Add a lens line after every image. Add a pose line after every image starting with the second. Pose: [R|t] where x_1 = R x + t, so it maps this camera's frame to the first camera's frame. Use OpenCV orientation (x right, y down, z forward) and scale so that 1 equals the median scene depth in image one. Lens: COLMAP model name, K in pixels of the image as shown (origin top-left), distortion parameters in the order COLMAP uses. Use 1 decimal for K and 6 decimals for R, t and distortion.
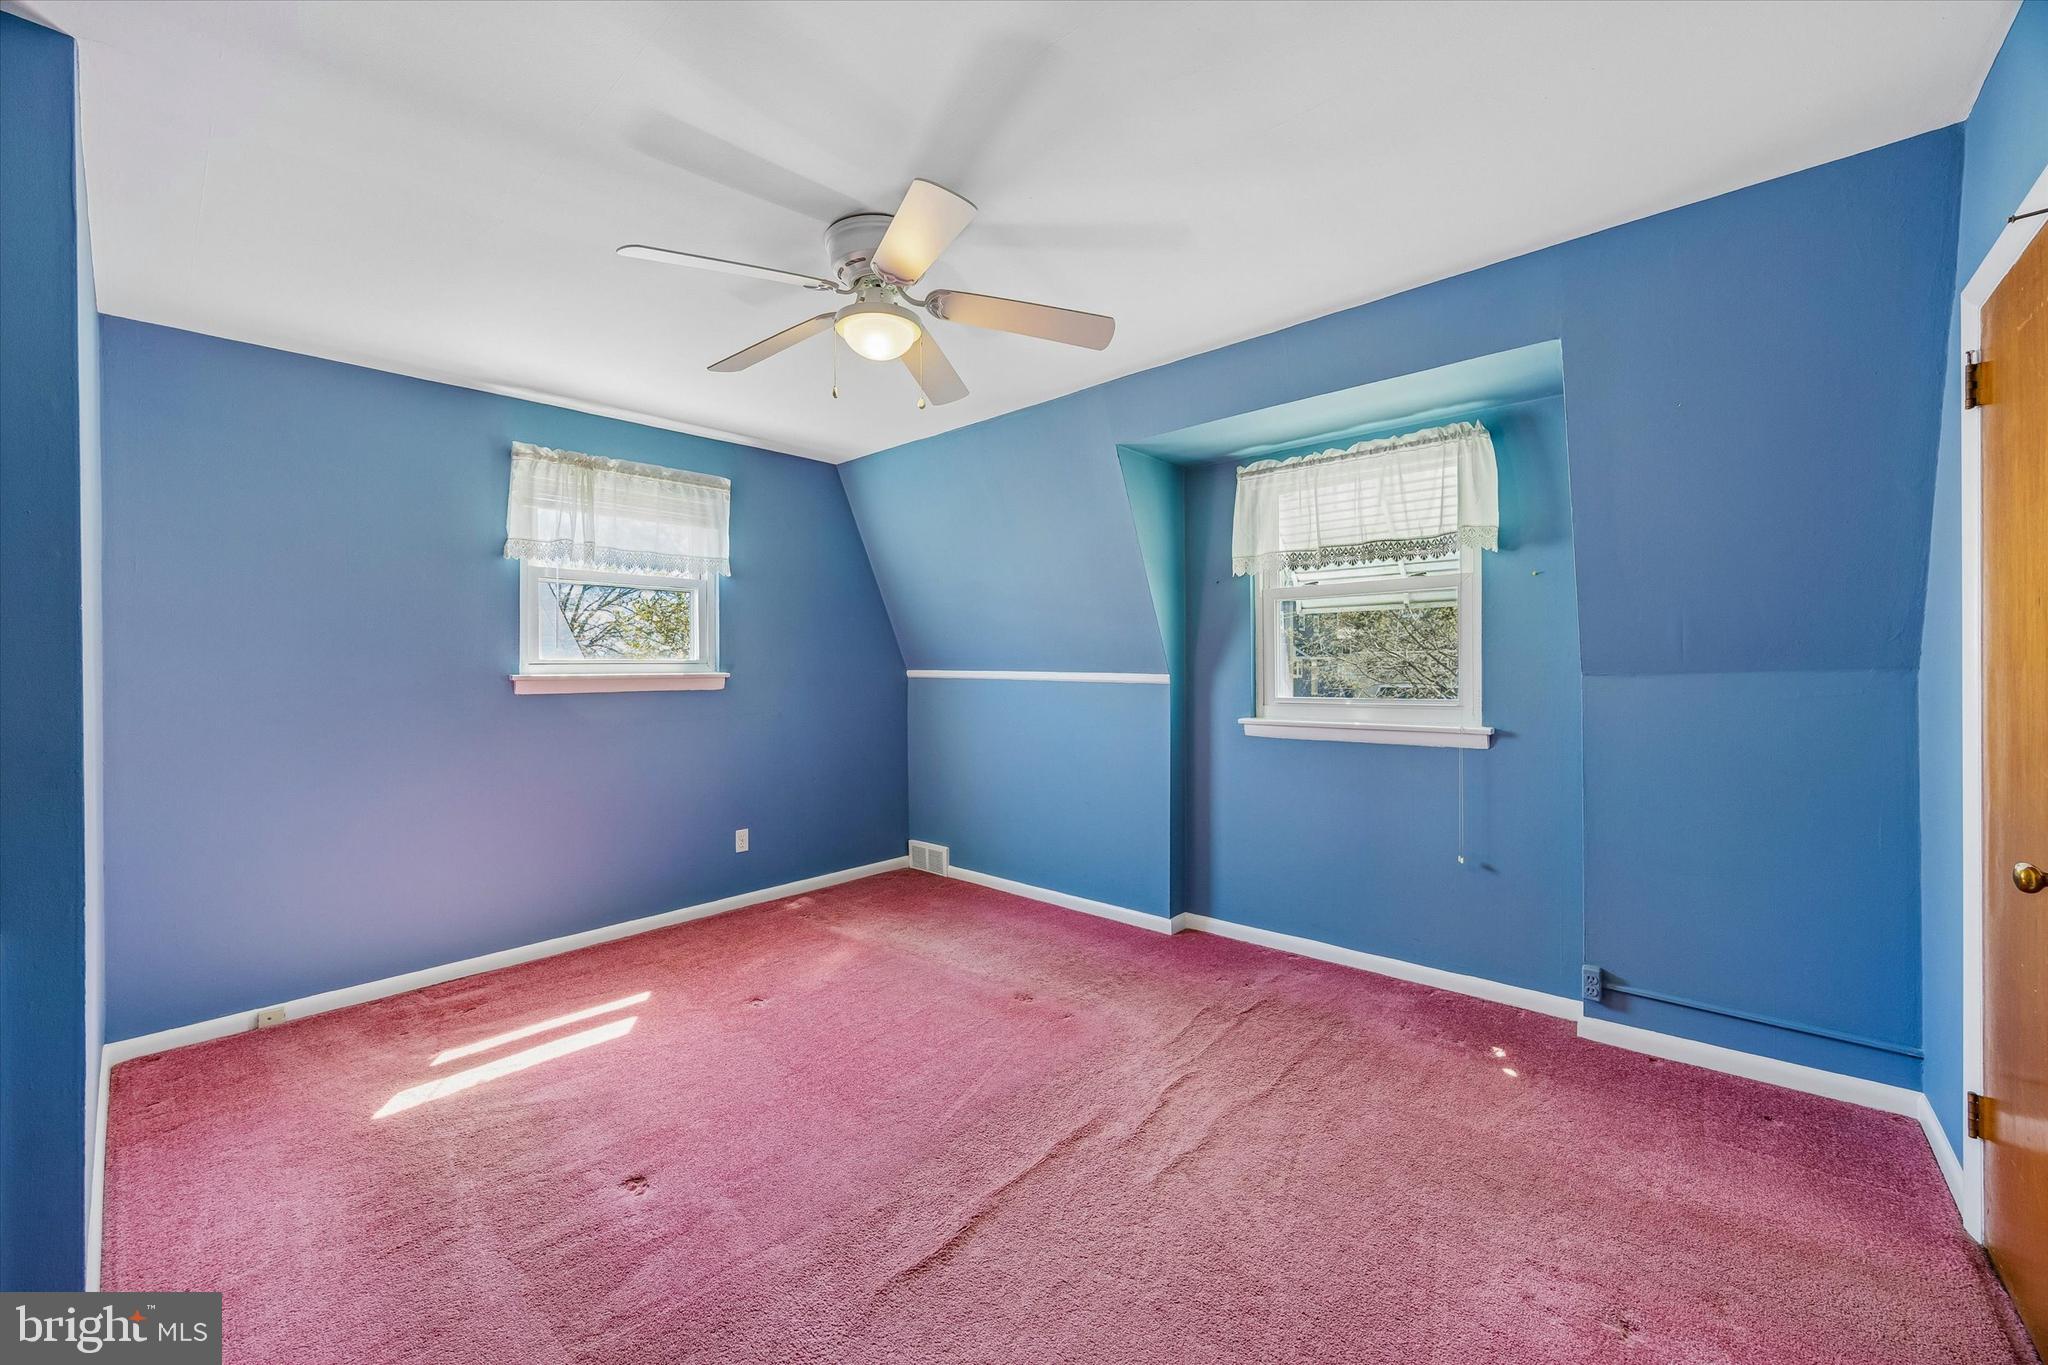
lens RADIAL K [[788.7, 0, 1022.3], [0, 788.7, 674.9], [0, 0, 1]] dist [0.001914, 0.000250]
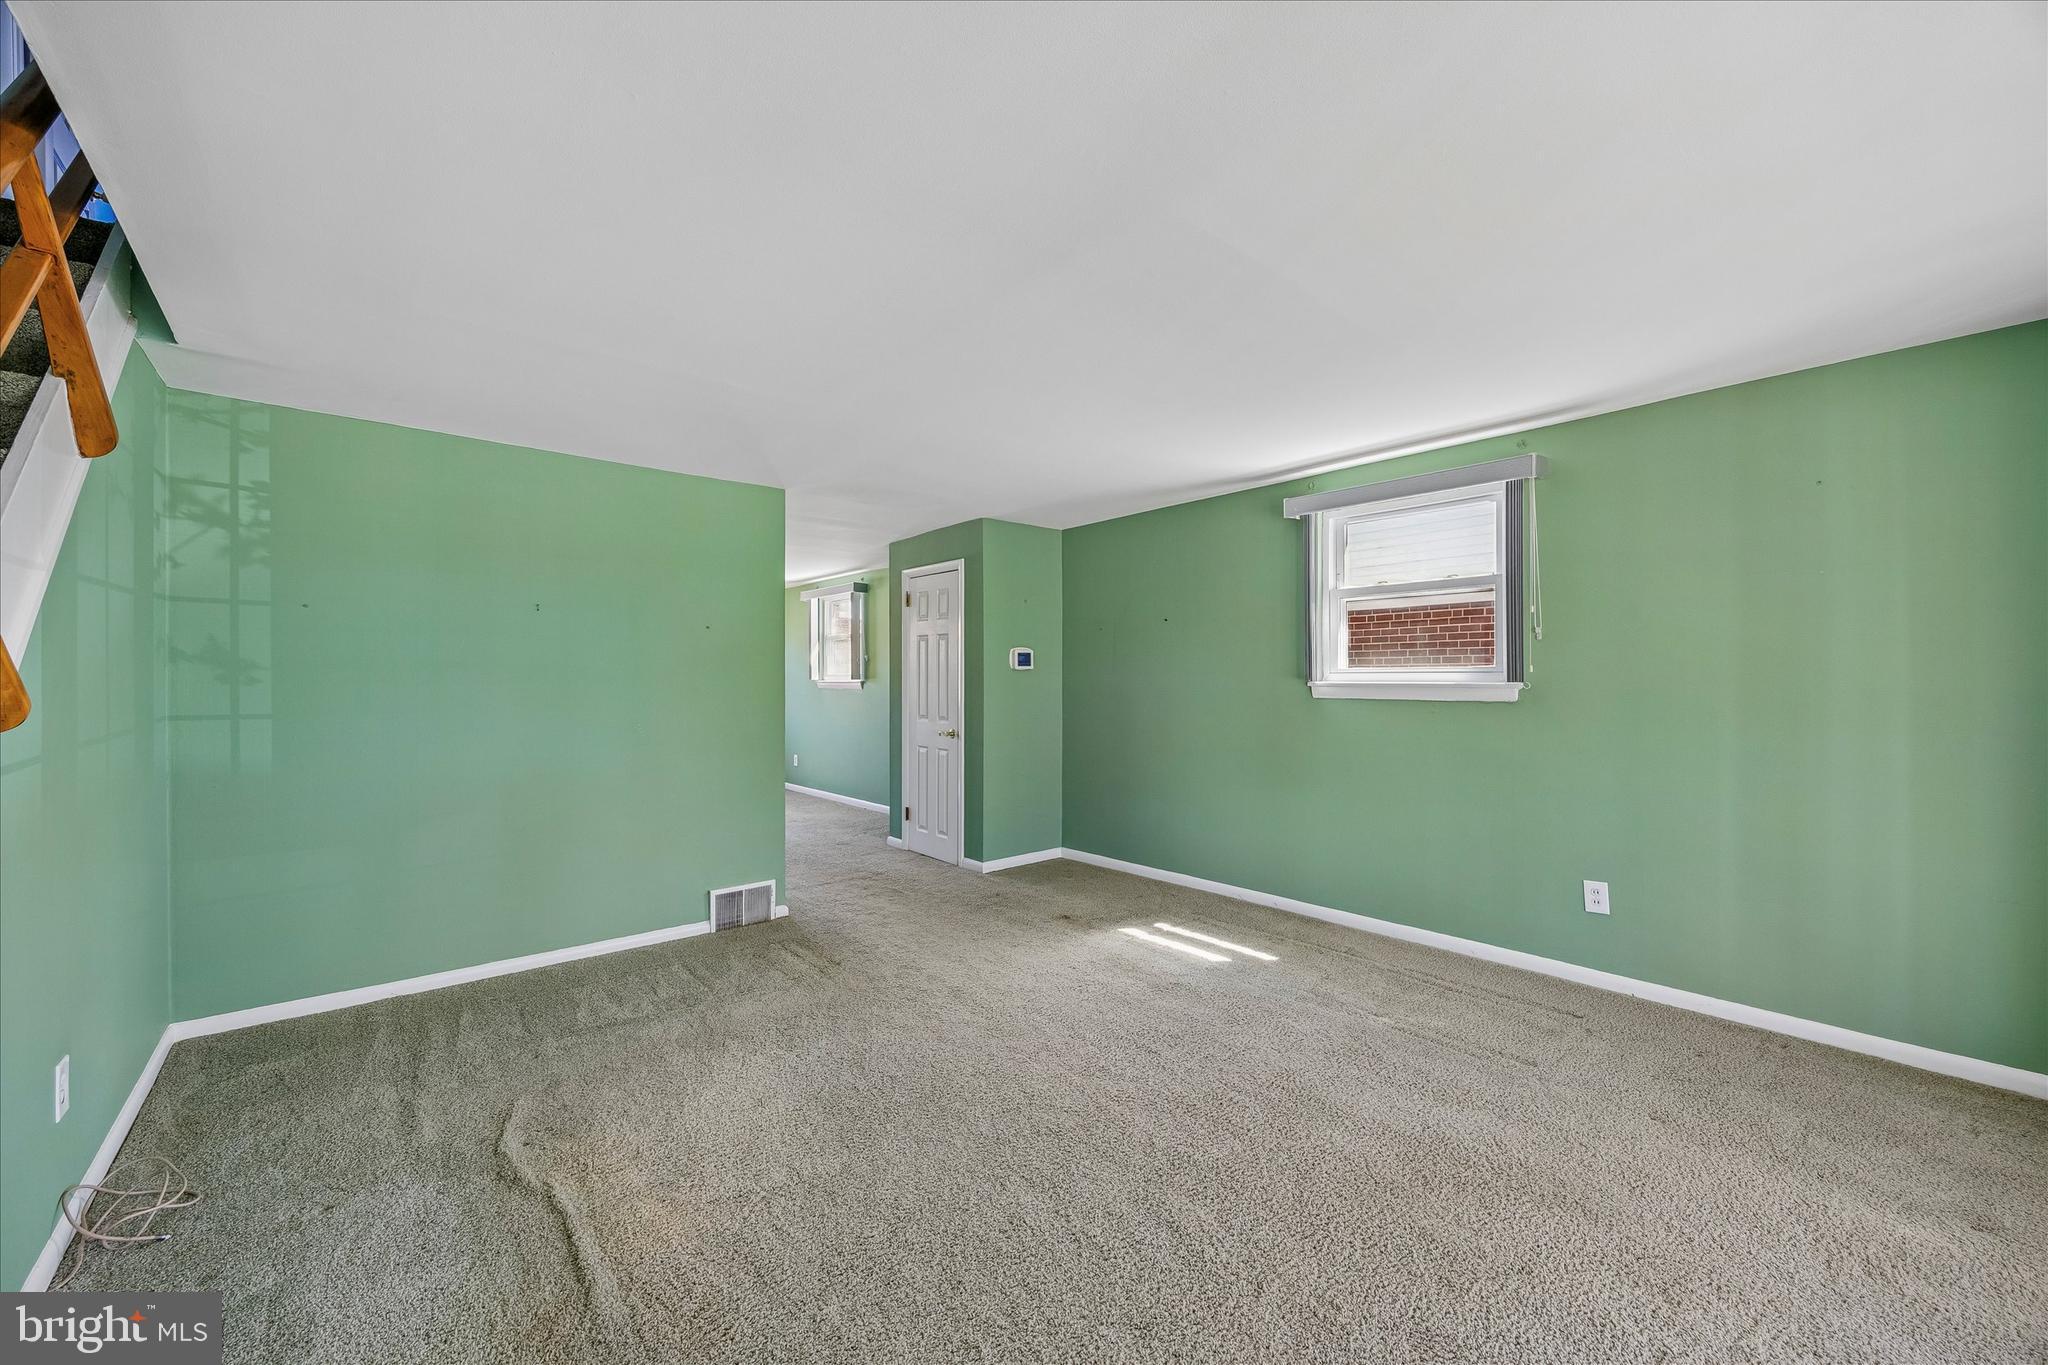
lens RADIAL K [[788.7, 0, 1022.3], [0, 788.7, 674.9], [0, 0, 1]] dist [0.001914, 0.000250]
pose [[-0.144527, -0.008113, -0.989468, 0.630334], [-0.002738, 0.999966, -0.007799, -0.003574], [0.989497, 0.001582, -0.144544, 0.683495]]
